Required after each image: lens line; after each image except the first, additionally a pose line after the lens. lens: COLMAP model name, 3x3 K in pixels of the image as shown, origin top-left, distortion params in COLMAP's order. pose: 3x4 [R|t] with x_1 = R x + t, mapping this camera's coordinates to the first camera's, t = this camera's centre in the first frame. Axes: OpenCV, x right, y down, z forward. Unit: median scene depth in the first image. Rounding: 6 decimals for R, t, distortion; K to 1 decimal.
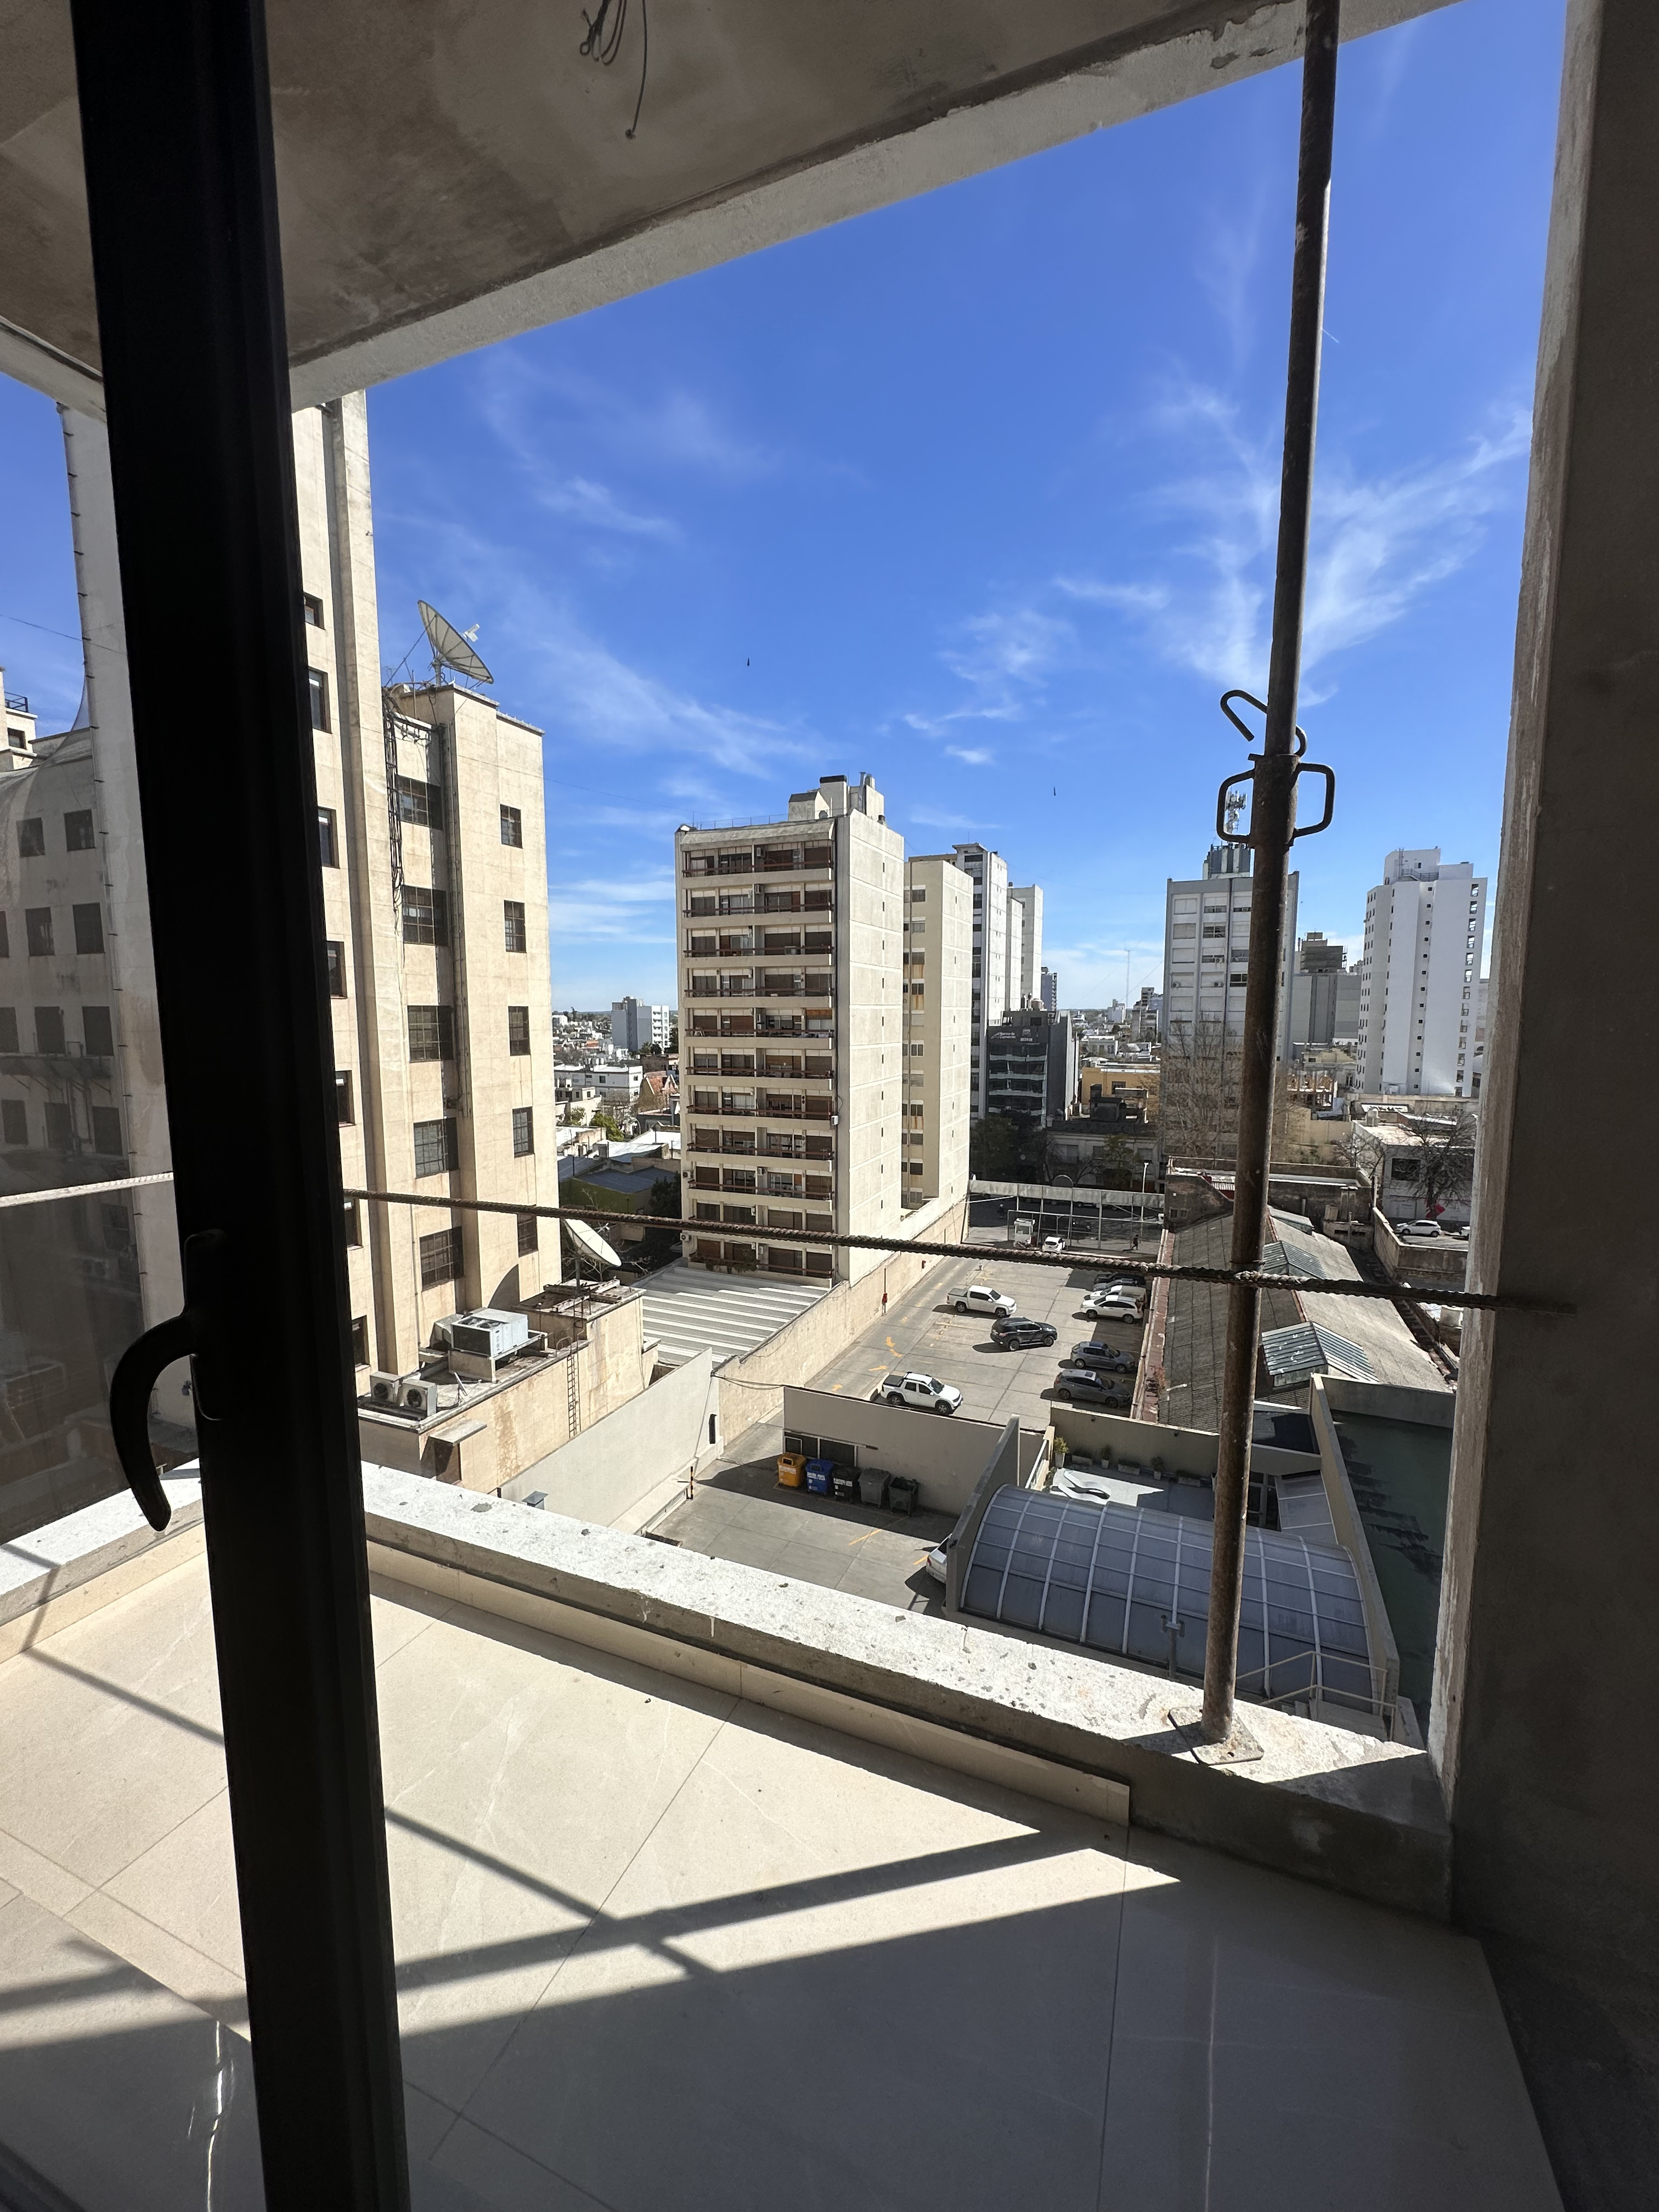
lens RADIAL K [[875.2, 0, 829.6], [0, 875.2, 1106.9], [0, 0, 1]] dist [0.000022, -0.000536]
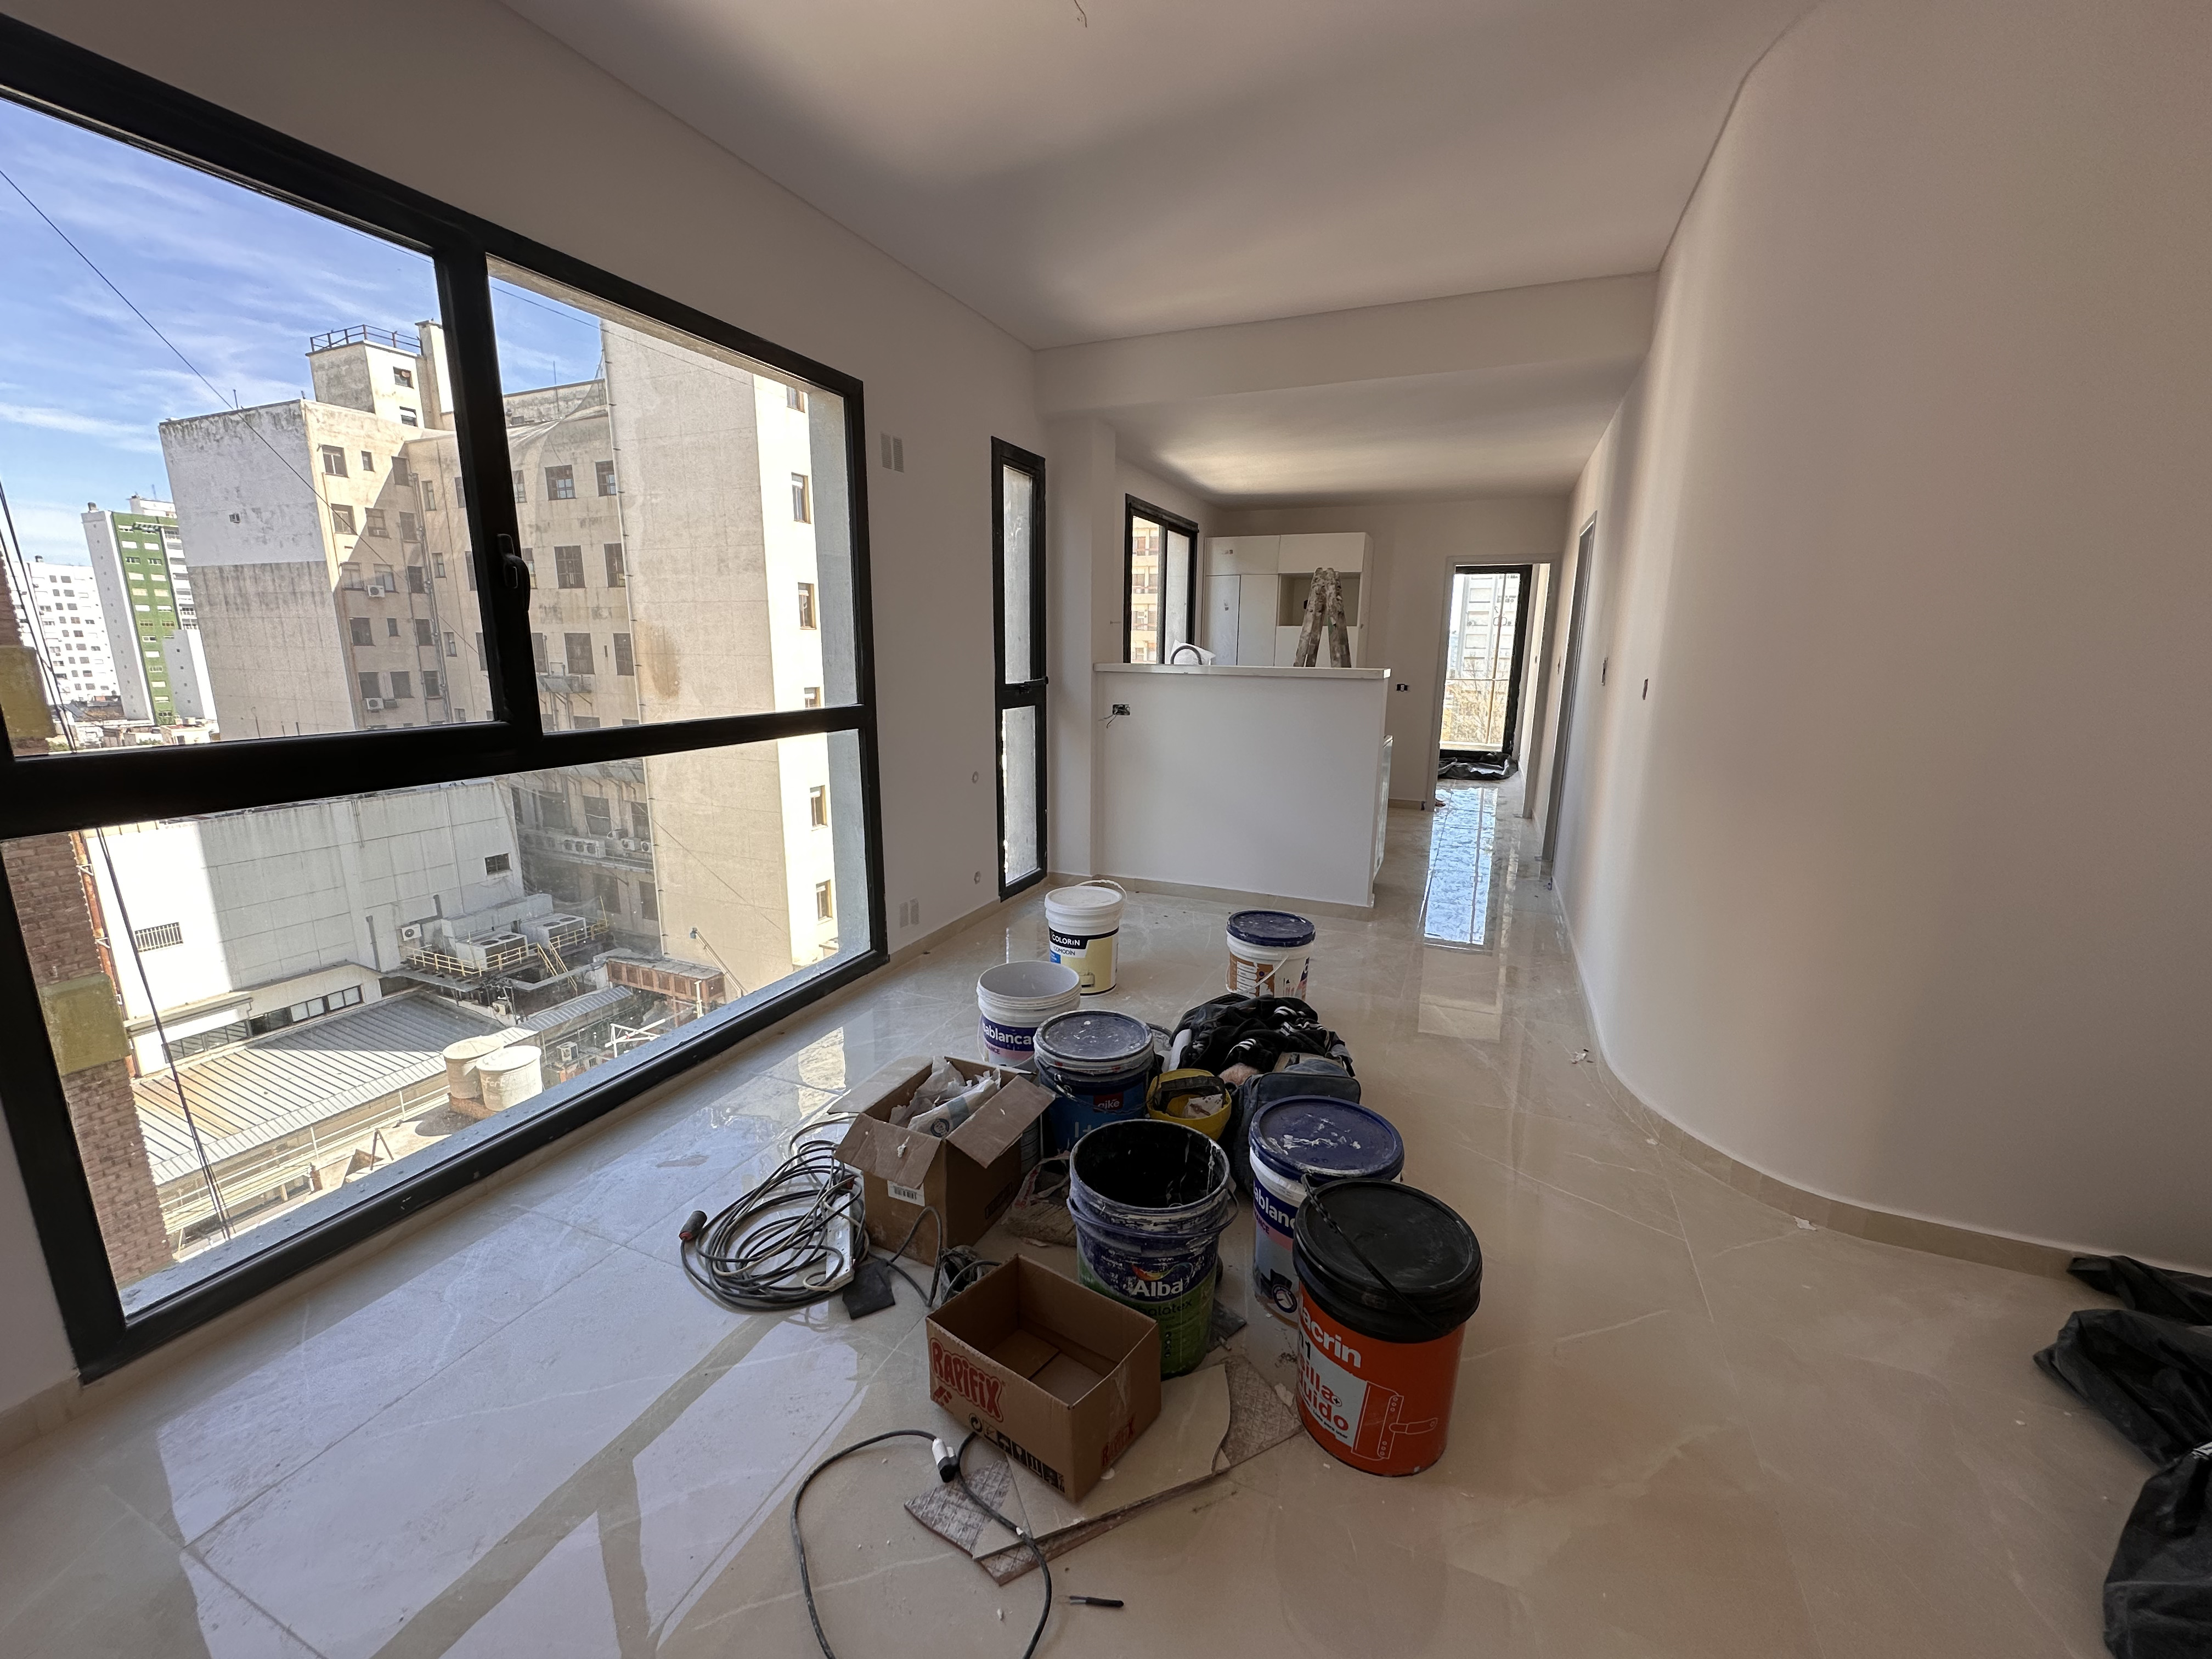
lens RADIAL K [[875.2, 0, 1108.4], [0, 875.2, 834.7], [0, 0, 1]] dist [0.000022, -0.000536]
pose [[0.999915, 0.011875, -0.005356, -0.084640], [-0.011254, 0.994515, 0.103987, 0.025496], [0.006562, -0.103918, 0.994564, -0.200956]]
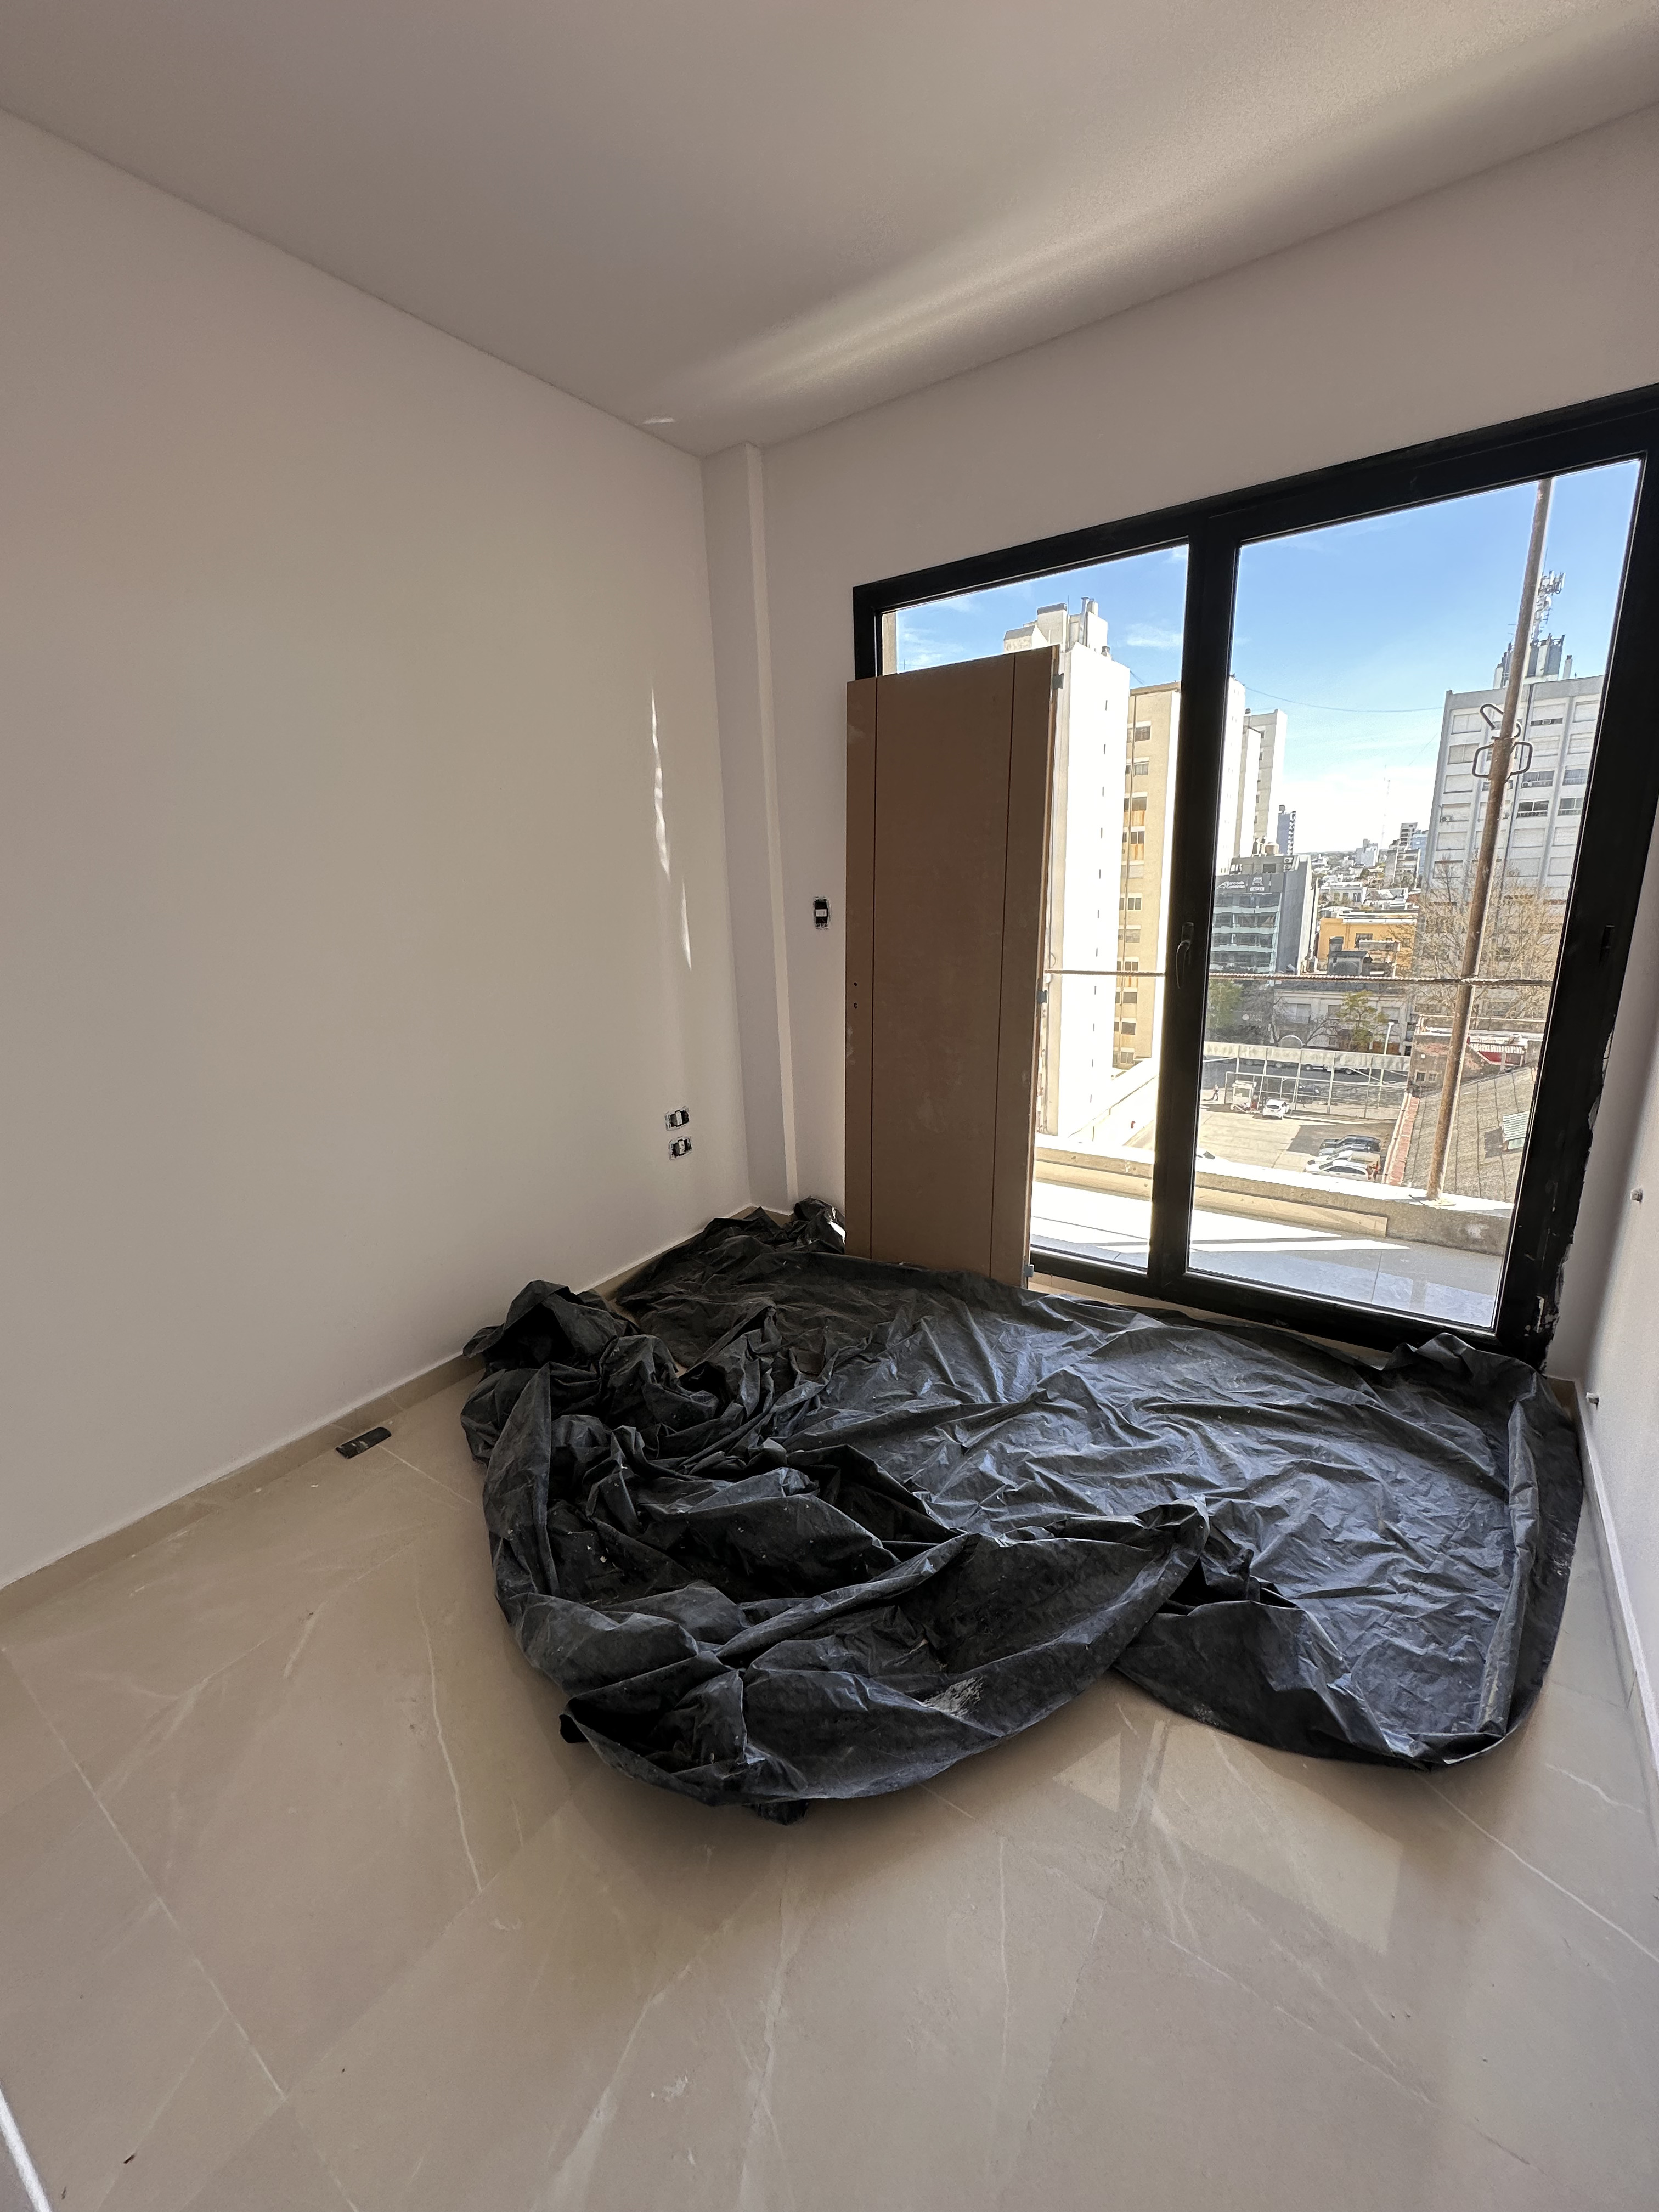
lens RADIAL K [[875.2, 0, 830.9], [0, 875.2, 1106.0], [0, 0, 1]] dist [0.000022, -0.000536]
pose [[0.975860, 0.020172, -0.217462, -0.009775], [0.013640, 0.988152, 0.152871, 0.002362], [0.217970, -0.152147, 0.964023, -0.024633]]
